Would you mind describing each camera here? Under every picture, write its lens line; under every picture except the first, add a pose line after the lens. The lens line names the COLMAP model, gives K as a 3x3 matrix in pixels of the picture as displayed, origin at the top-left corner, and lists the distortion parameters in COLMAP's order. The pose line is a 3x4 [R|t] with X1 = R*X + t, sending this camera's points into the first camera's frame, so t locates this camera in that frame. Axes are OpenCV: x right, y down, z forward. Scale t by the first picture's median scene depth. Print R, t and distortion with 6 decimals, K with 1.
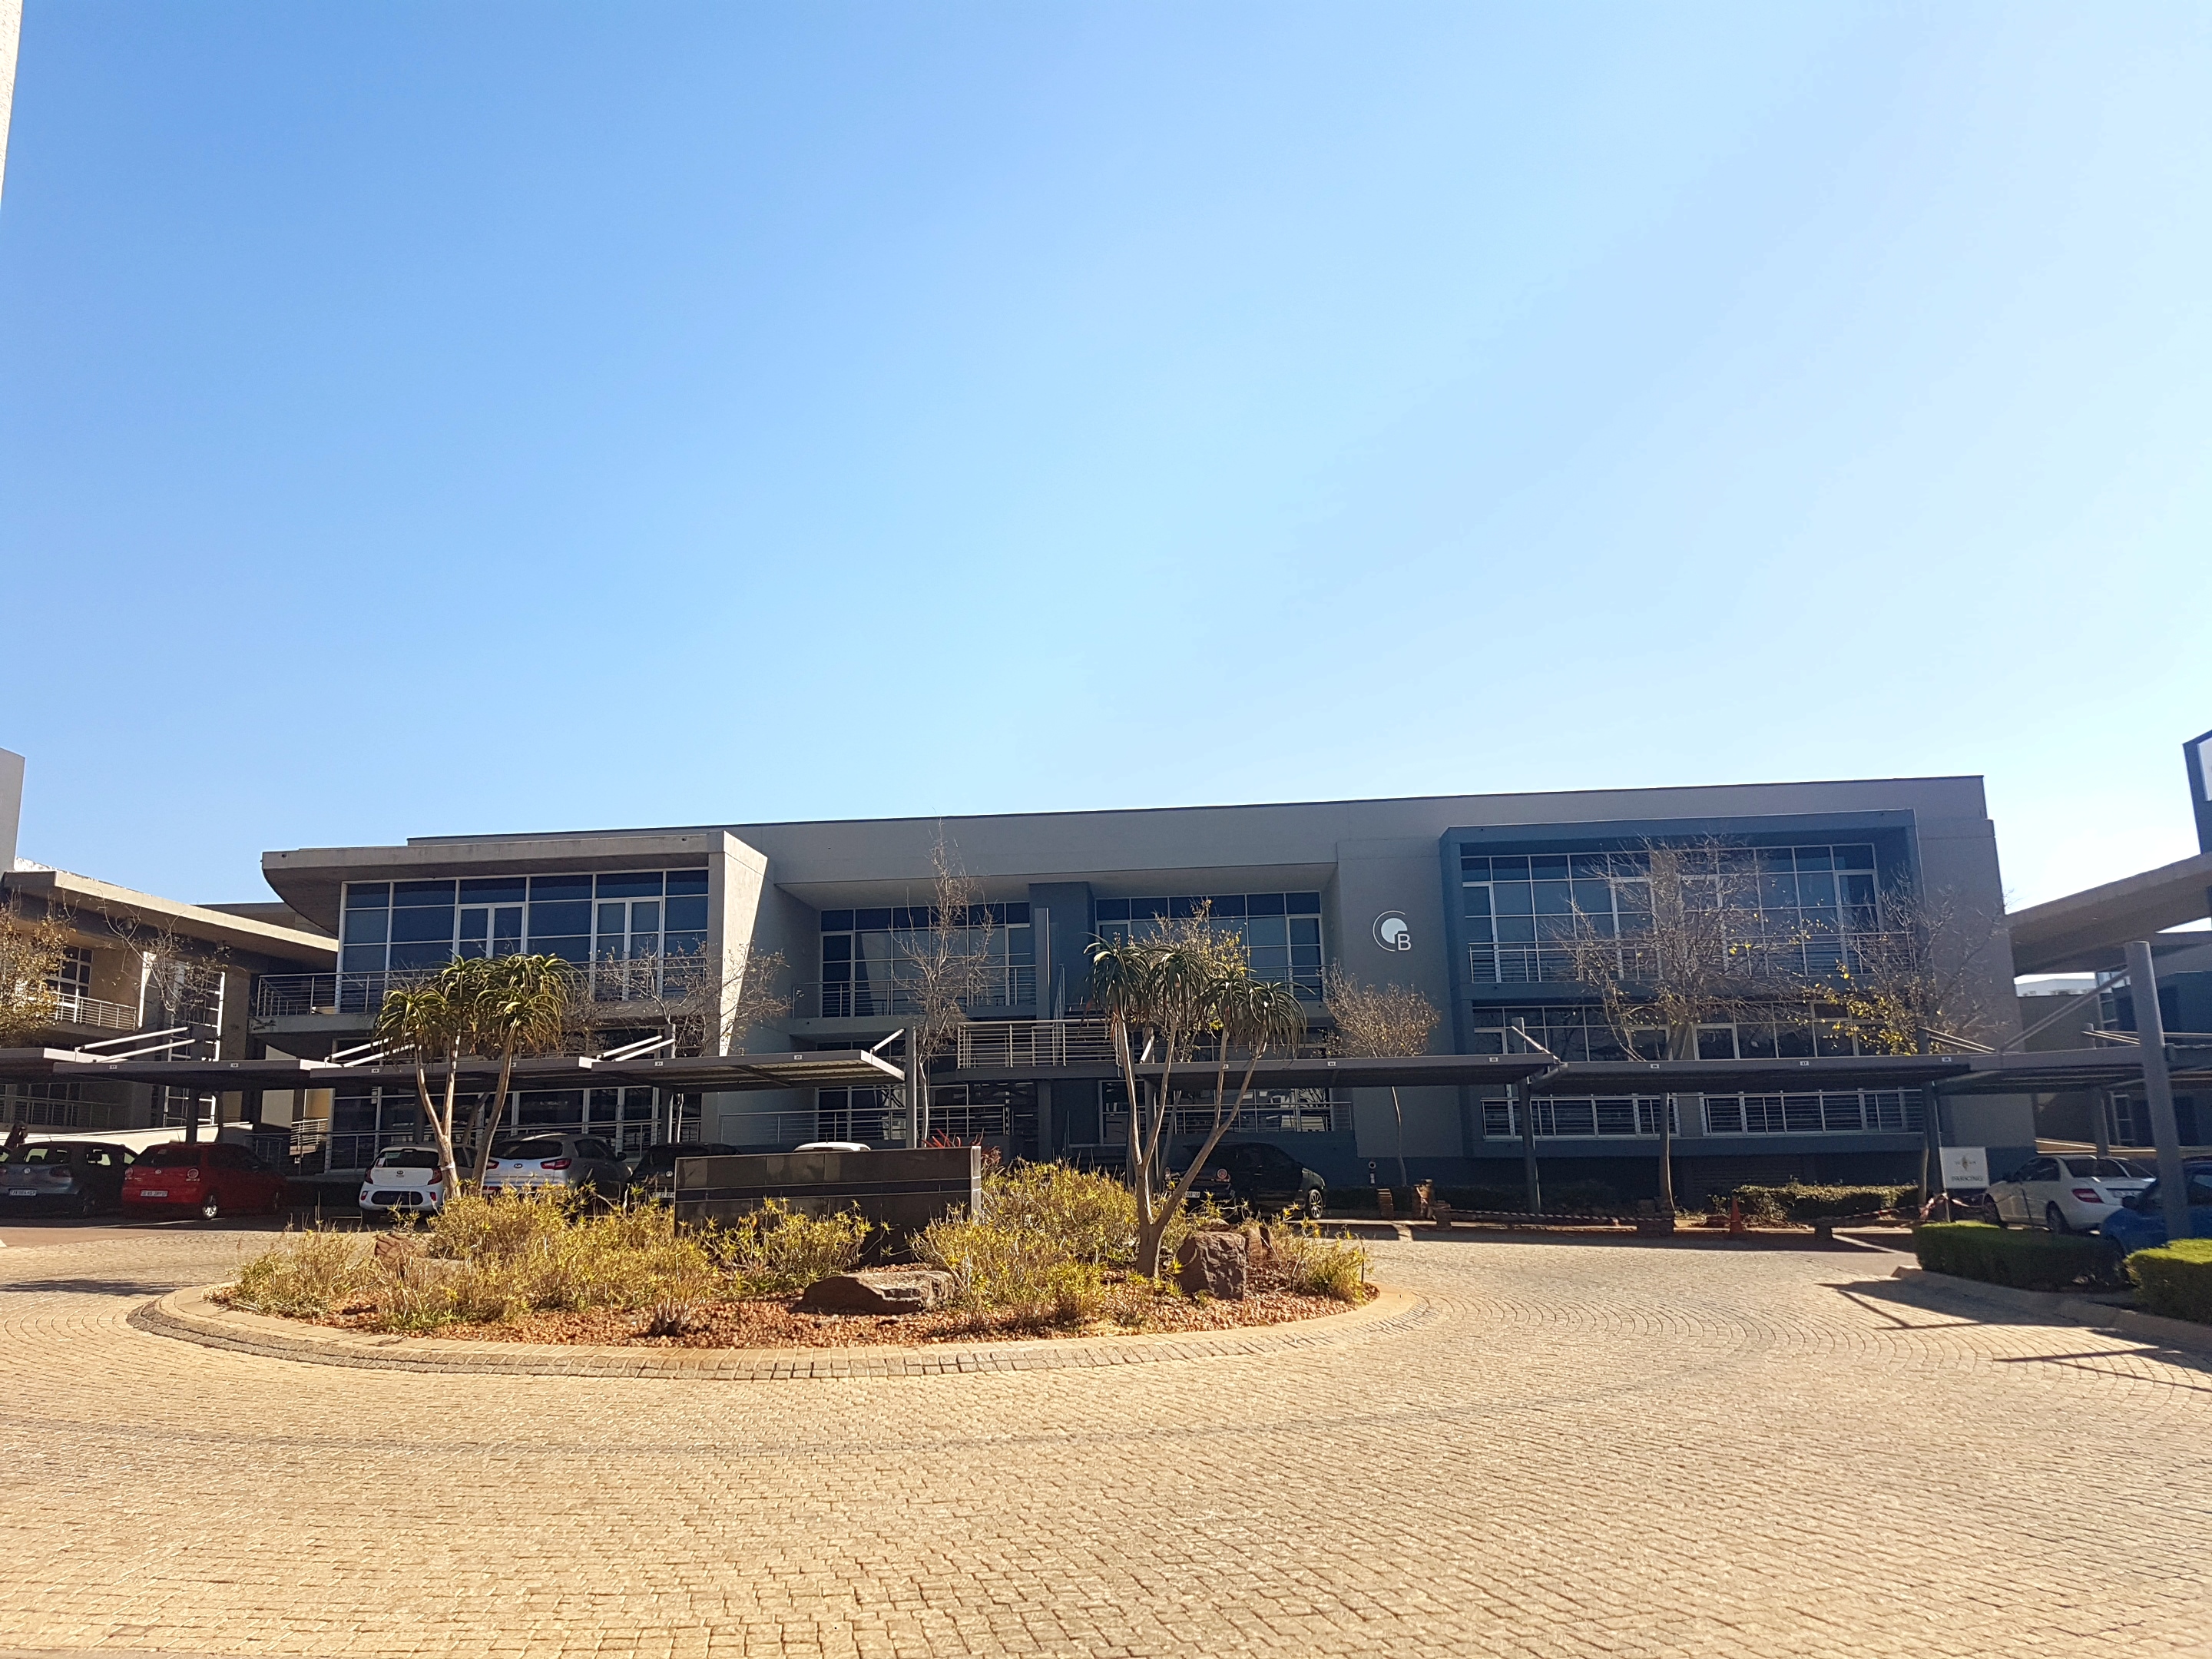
lens RADIAL K [[1707.2, 0, 1106.0], [0, 1707.2, 829.5], [0, 0, 1]] dist [0.099719, -0.152659]
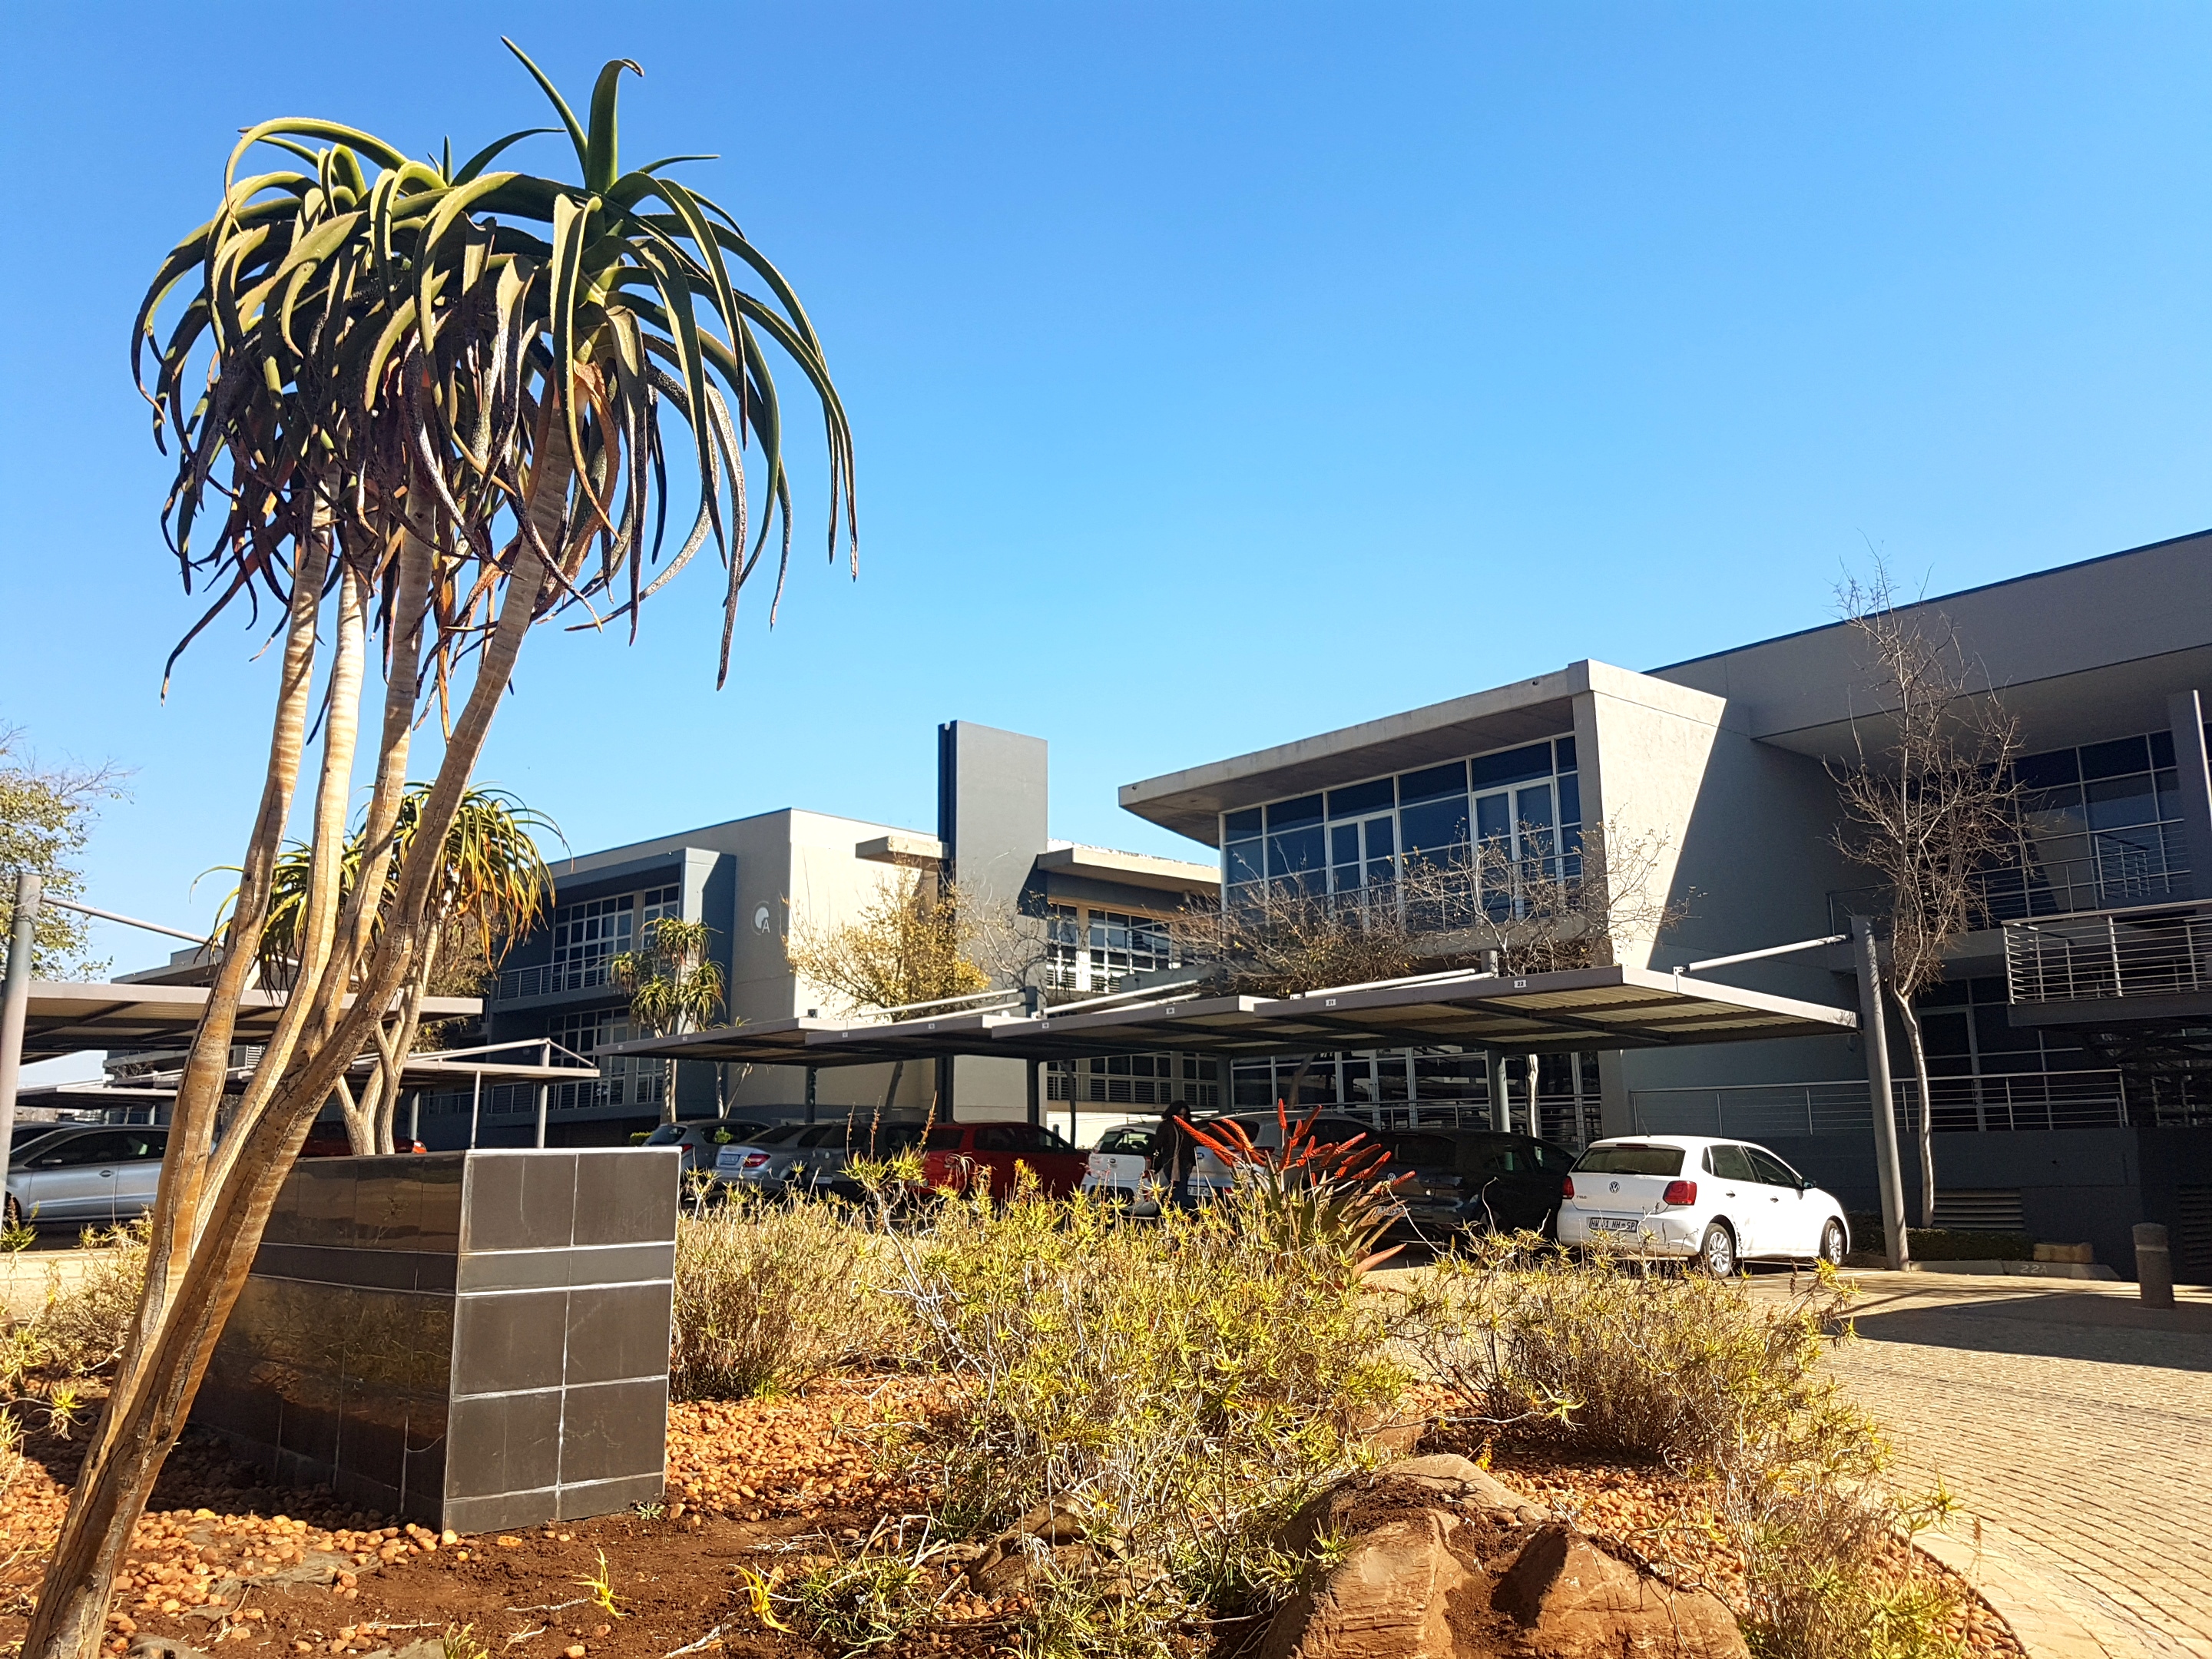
lens RADIAL K [[1710.3, 0, 1071.6], [0, 1710.3, 786.9], [0, 0, 1]] dist [0.138923, -0.146838]
pose [[0.698550, -0.132118, -0.703259, 0.109888], [0.120225, 0.990506, -0.066662, 0.074199], [0.705389, -0.037983, 0.707802, 0.410439]]
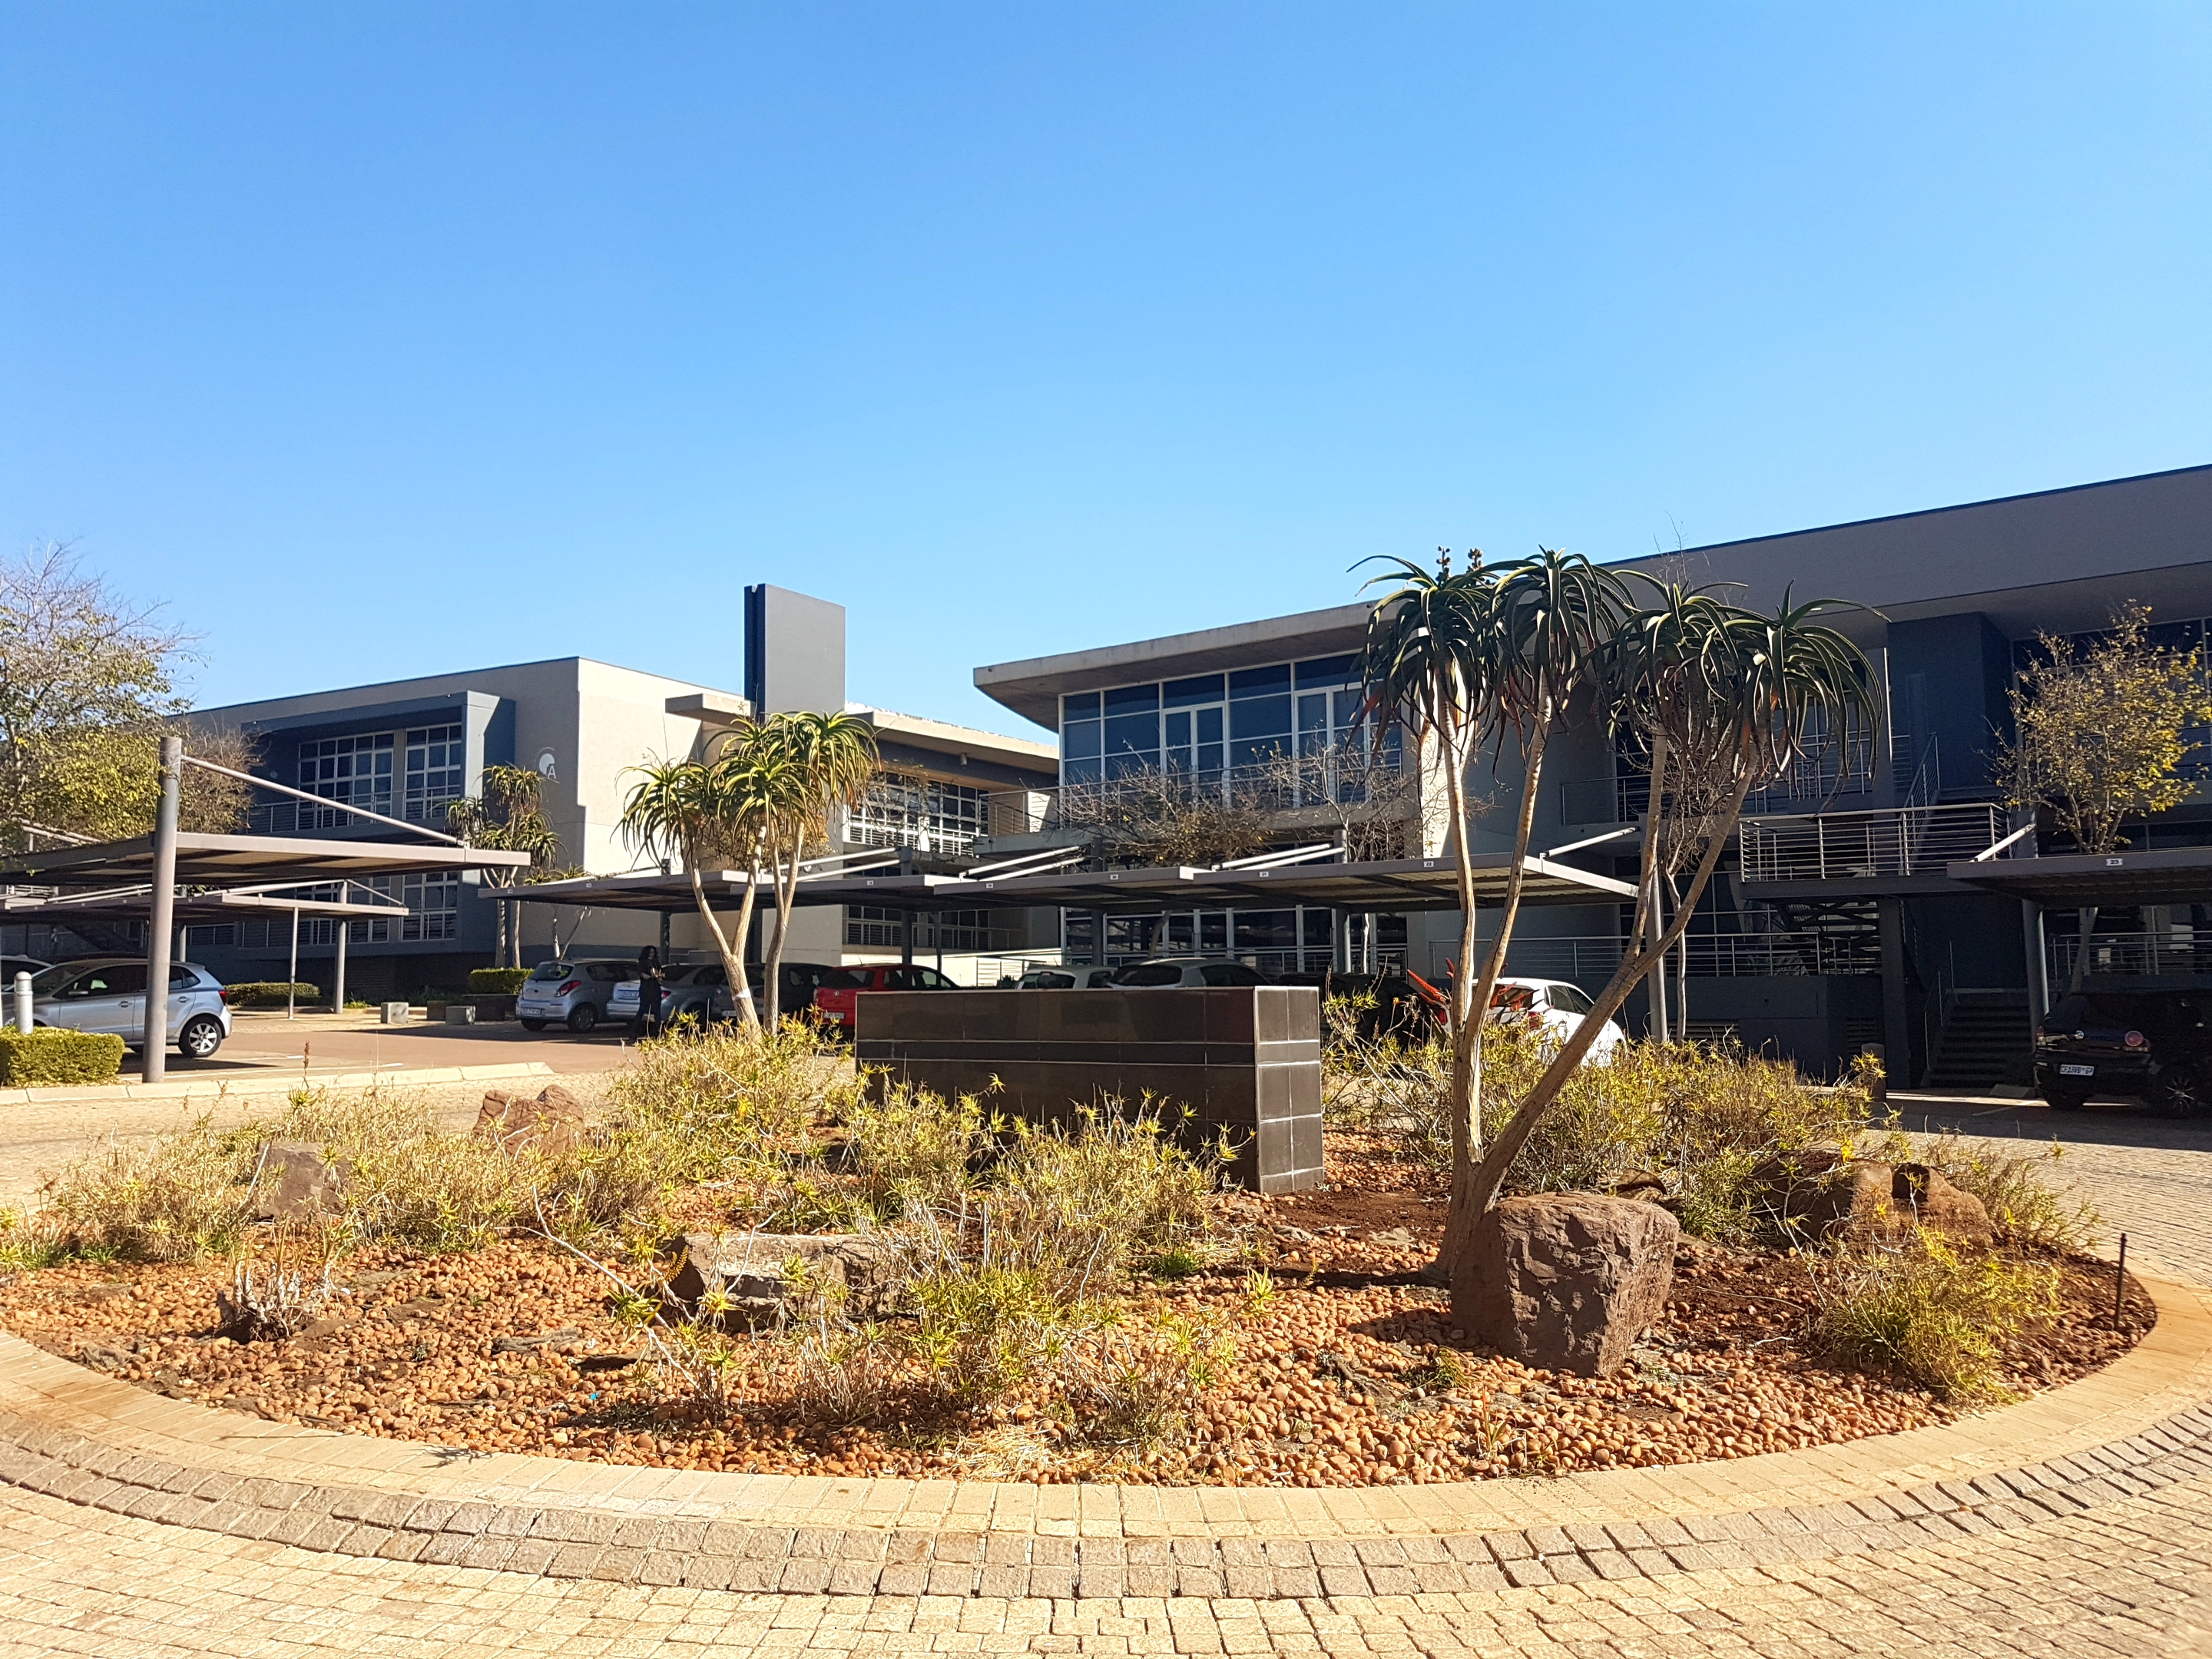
lens RADIAL K [[1707.2, 0, 1106.0], [0, 1707.2, 829.5], [0, 0, 1]] dist [0.099719, -0.152659]
pose [[0.847718, -0.029531, -0.529624, 0.081294], [0.079304, 0.994284, 0.071493, 0.045071], [0.524485, -0.102607, 0.845214, 0.251203]]
